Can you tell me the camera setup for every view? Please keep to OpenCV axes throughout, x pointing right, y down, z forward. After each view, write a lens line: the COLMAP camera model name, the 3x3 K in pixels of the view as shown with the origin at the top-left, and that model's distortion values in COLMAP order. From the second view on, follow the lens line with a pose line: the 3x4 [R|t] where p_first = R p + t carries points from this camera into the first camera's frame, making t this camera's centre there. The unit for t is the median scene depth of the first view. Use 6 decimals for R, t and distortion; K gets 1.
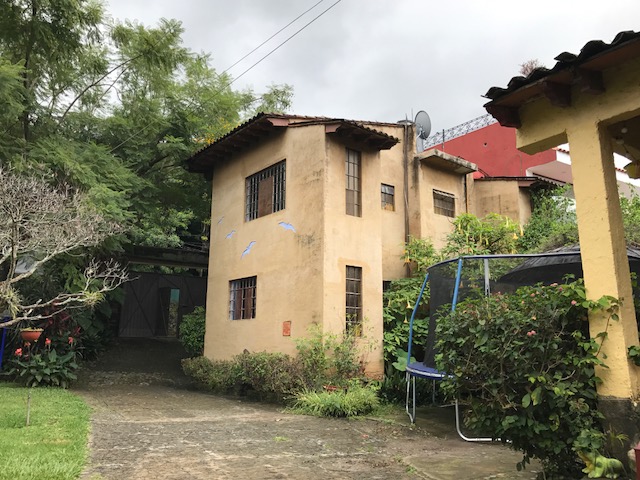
lens RADIAL K [[529.7, 0, 320.6], [0, 529.7, 235.5], [0, 0, 1]] dist [0.095777, -0.137618]
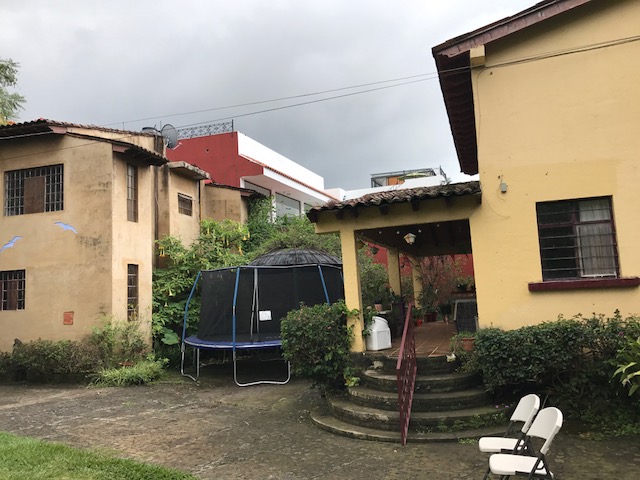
lens RADIAL K [[529.7, 0, 320.6], [0, 529.7, 235.5], [0, 0, 1]] dist [0.095777, -0.137618]
pose [[0.814506, 0.026774, 0.579538, -0.282638], [-0.069634, 0.996225, 0.051842, -0.095366], [-0.575962, -0.082582, 0.813295, -0.228312]]
